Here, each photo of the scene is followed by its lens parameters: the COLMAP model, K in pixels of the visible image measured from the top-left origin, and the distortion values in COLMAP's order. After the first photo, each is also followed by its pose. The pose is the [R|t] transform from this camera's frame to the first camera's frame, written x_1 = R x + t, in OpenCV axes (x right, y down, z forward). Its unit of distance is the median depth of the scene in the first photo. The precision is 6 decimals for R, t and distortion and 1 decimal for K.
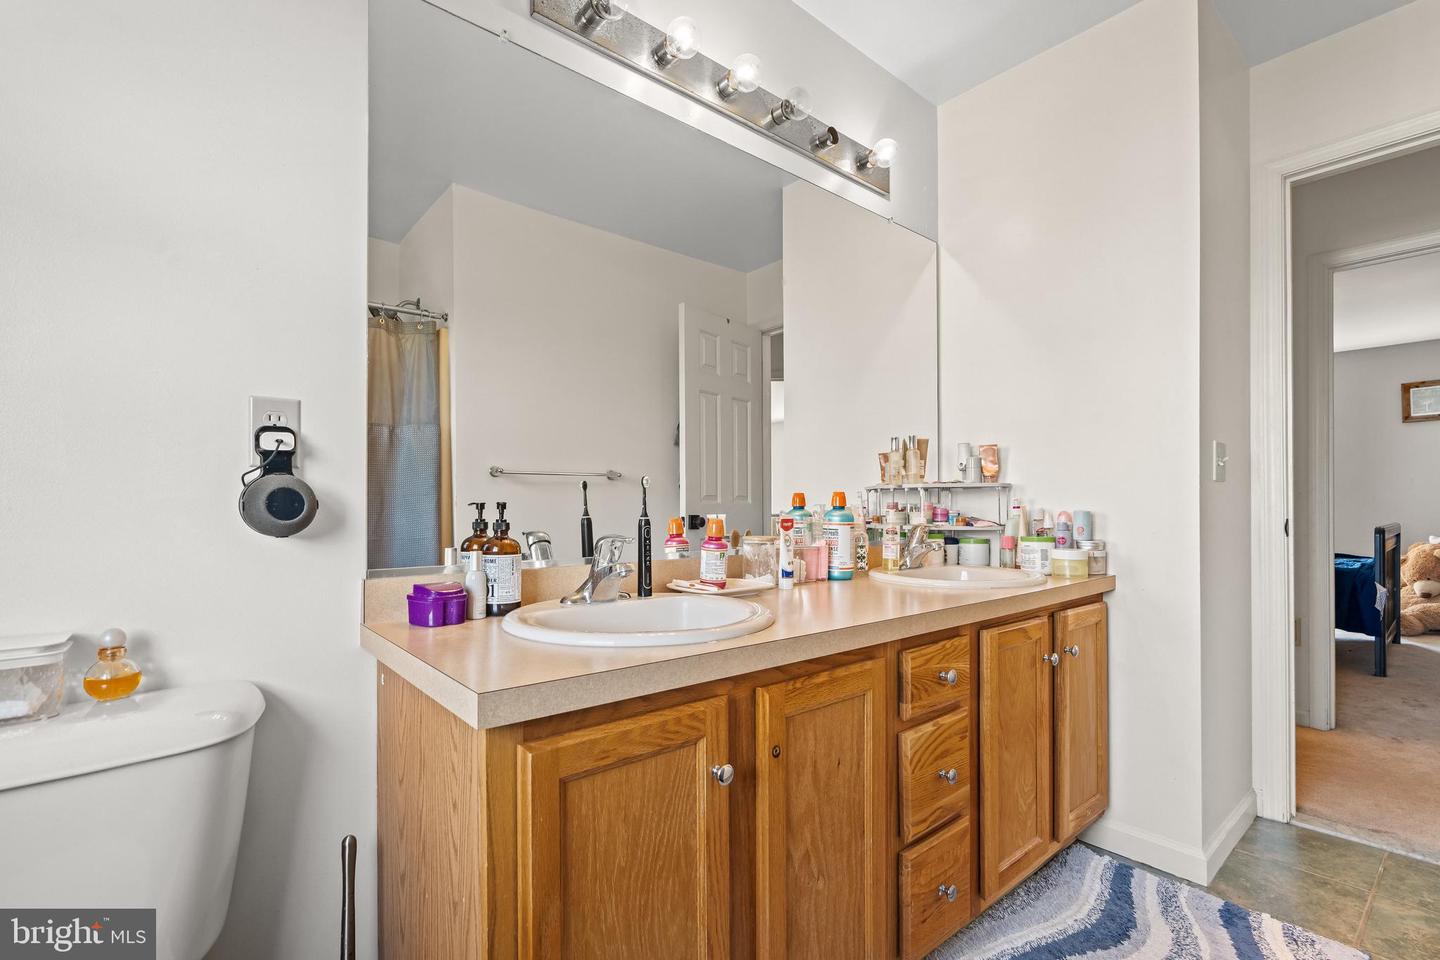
lens RADIAL K [[647.6, 0, 741.3], [0, 647.6, 507.8], [0, 0, 1]] dist [-0.009211, 0.003287]
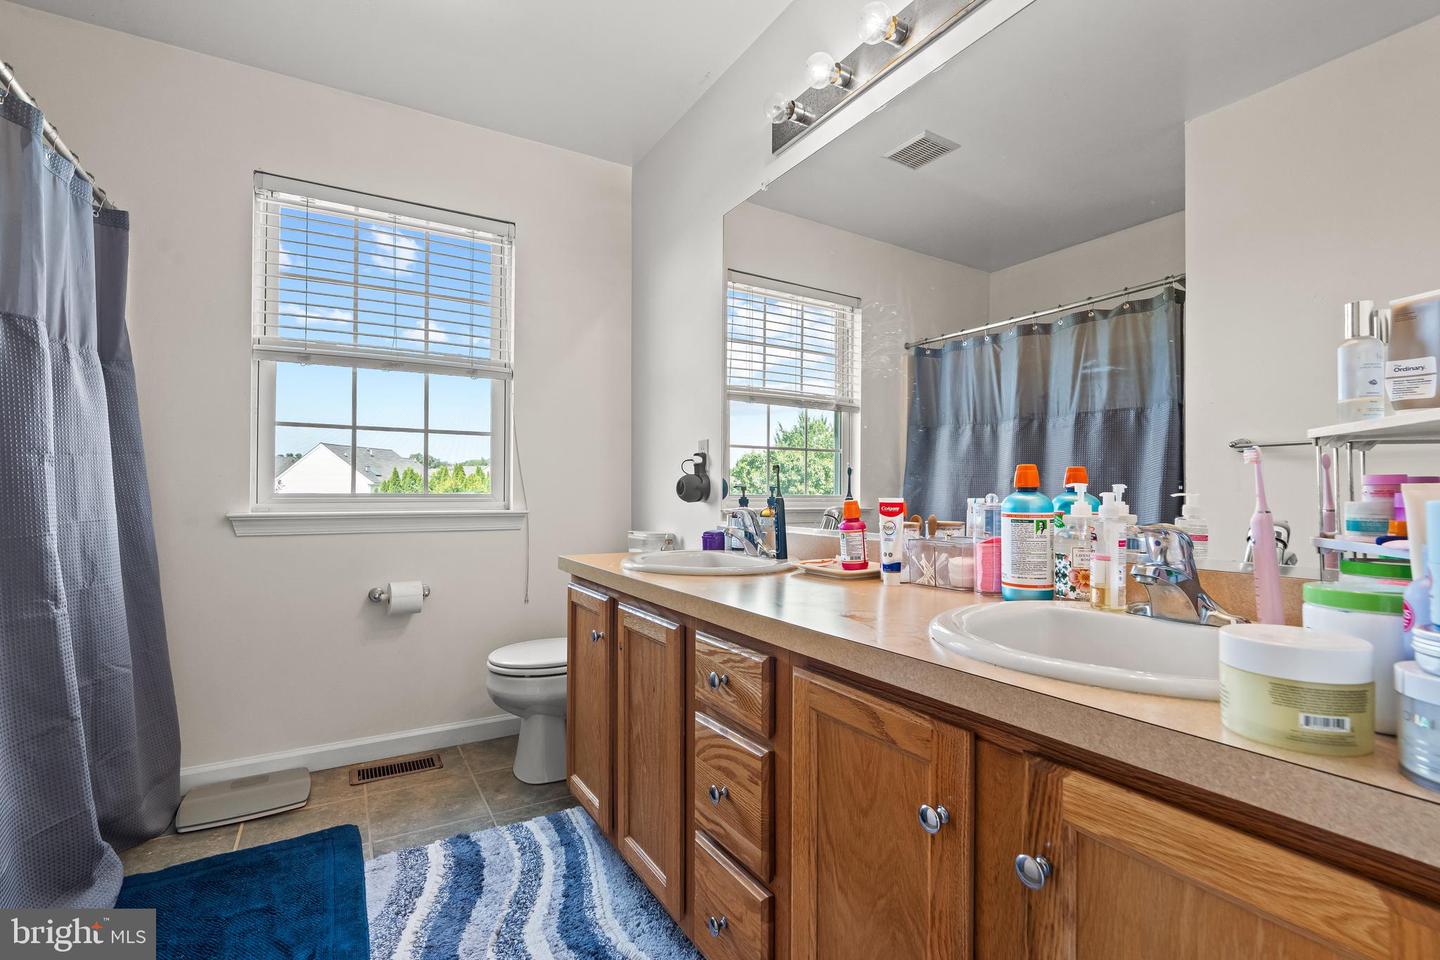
lens RADIAL K [[647.6, 0, 714.3], [0, 647.6, 486.4], [0, 0, 1]] dist [-0.009211, 0.003287]
pose [[-0.190081, -0.006930, -0.981744, 0.948975], [0.001275, 0.999973, -0.007305, 0.000734], [0.981768, -0.002640, -0.190067, 0.925270]]
